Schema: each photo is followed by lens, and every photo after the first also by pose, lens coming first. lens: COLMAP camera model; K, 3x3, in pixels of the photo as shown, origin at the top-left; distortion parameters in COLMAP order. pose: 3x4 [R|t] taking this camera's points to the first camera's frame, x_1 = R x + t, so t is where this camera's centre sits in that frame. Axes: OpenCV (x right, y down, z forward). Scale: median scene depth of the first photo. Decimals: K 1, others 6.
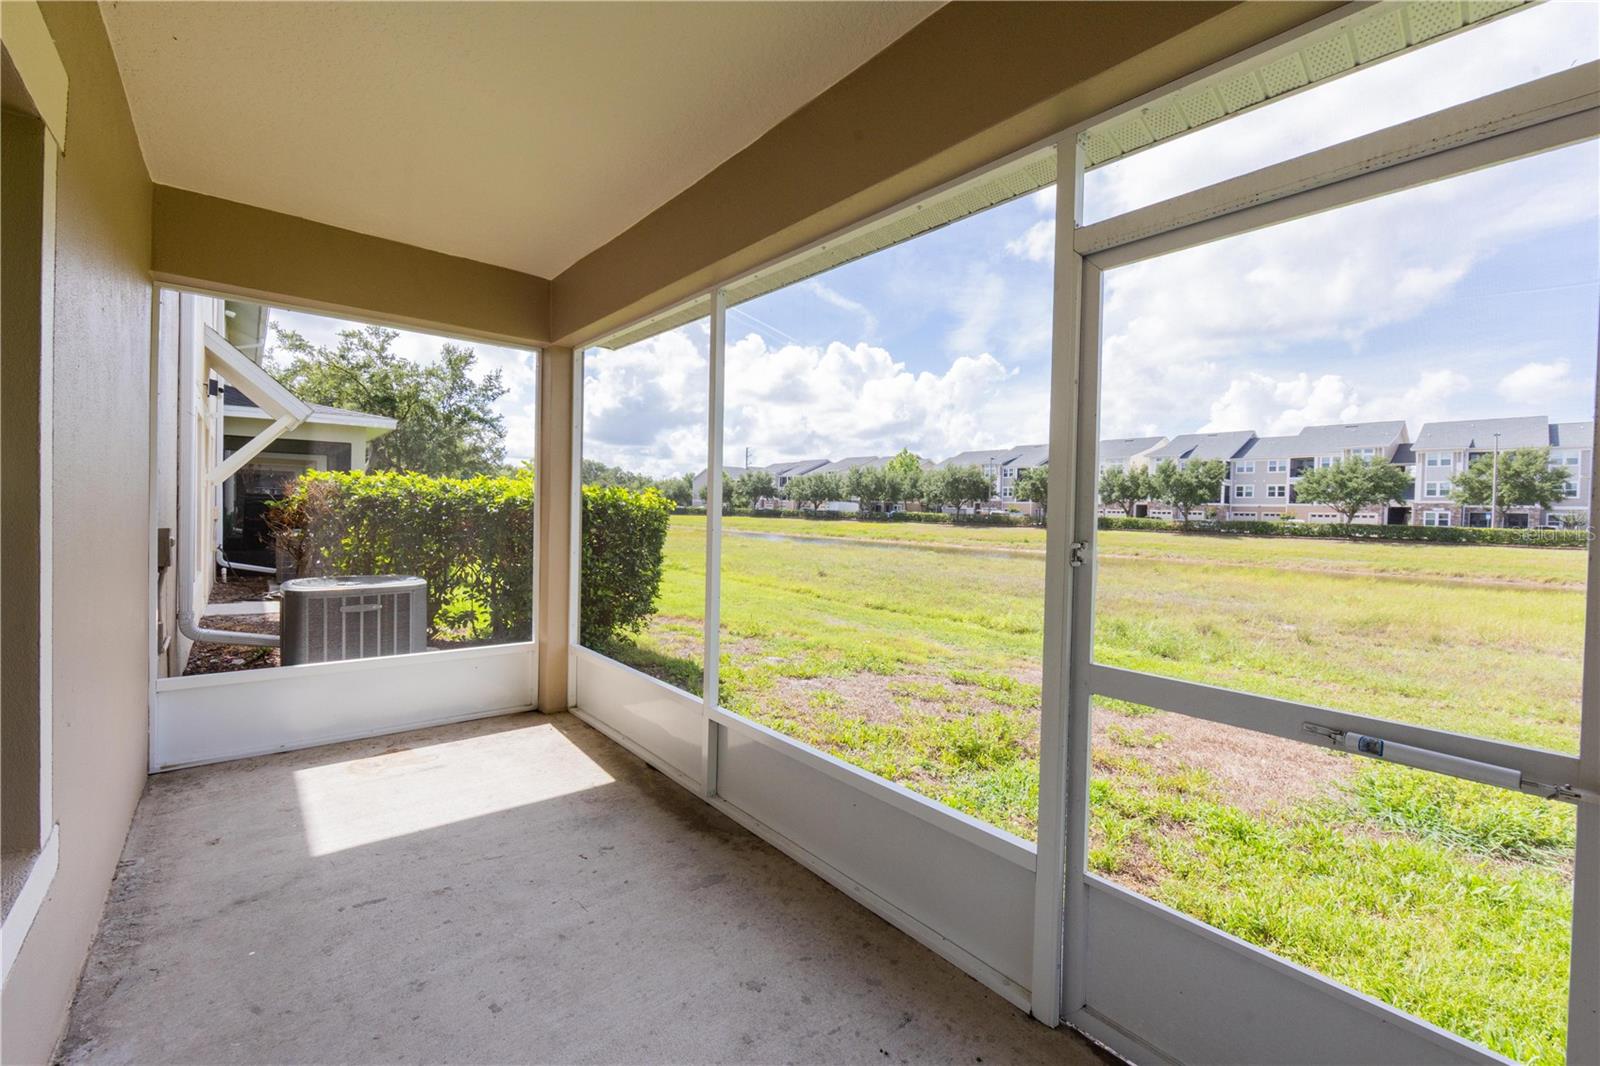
lens RADIAL K [[627.1, 0, 800.0], [0, 627.1, 533.0], [0, 0, 1]] dist [-0.002544, -0.000282]
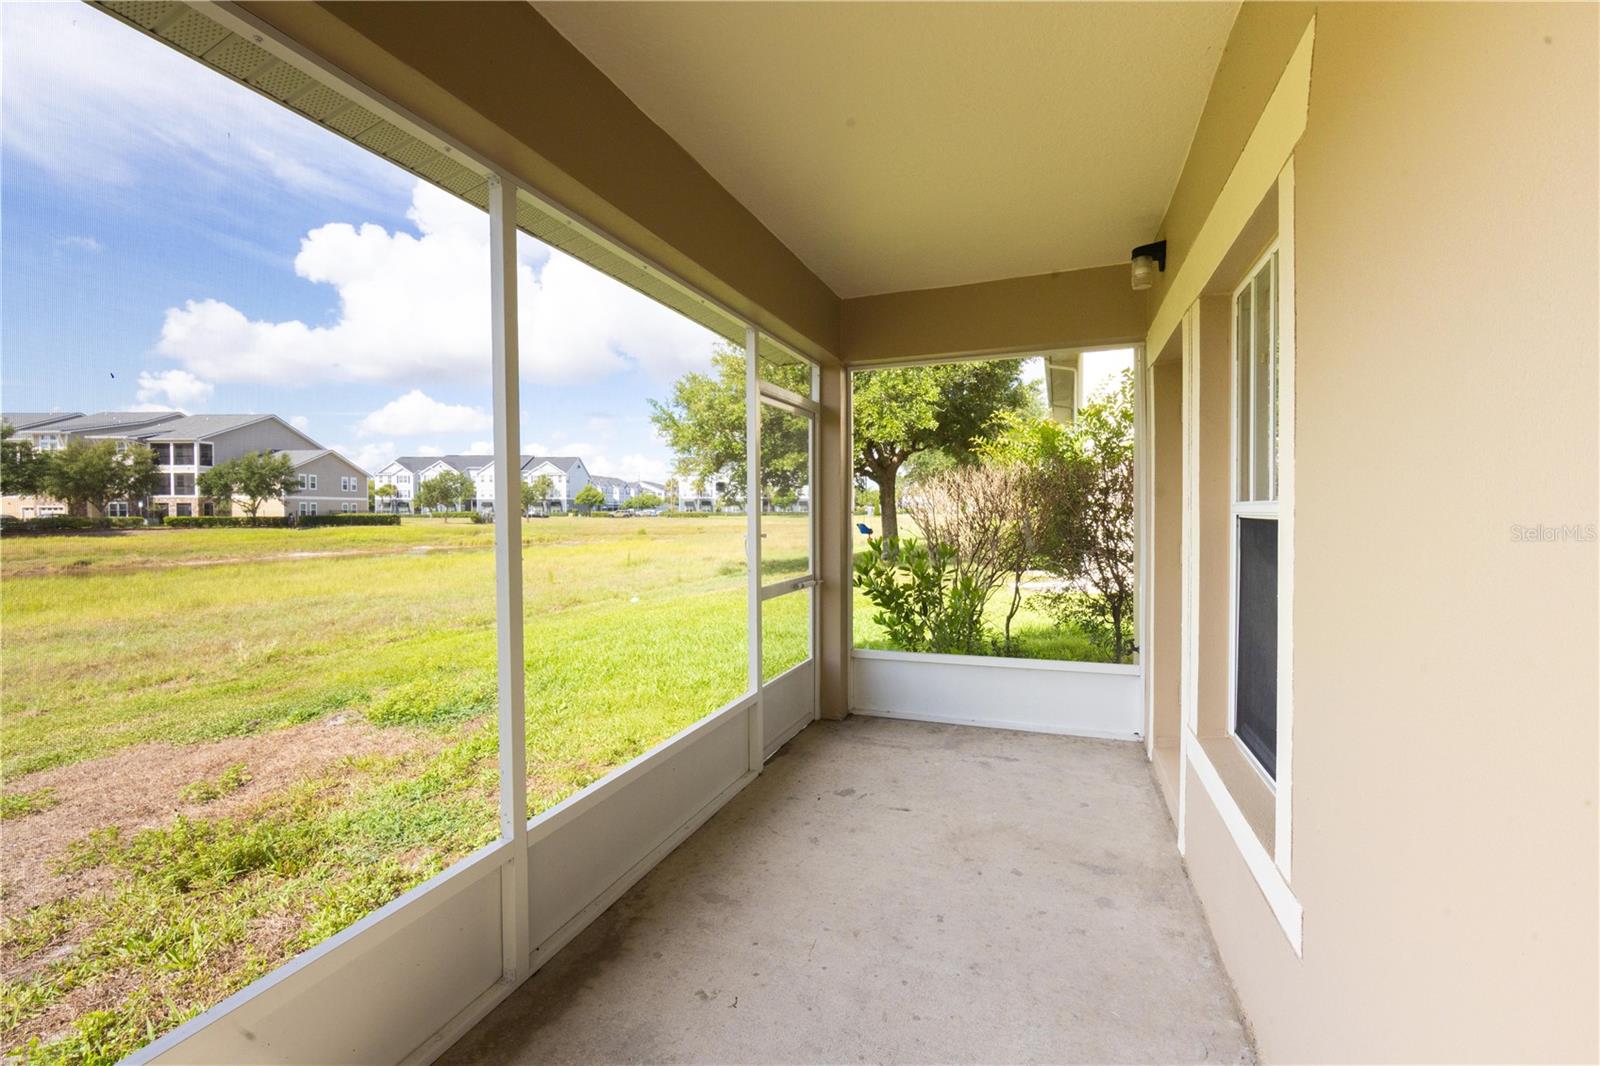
lens RADIAL K [[665.7, 0, 798.5], [0, 665.7, 530.3], [0, 0, 1]] dist [-0.001719, -0.000214]
pose [[-0.470291, -0.045714, 0.881326, -1.095150], [0.008905, 0.998361, 0.056536, -0.082768], [-0.882466, 0.034437, -0.469113, 1.348936]]
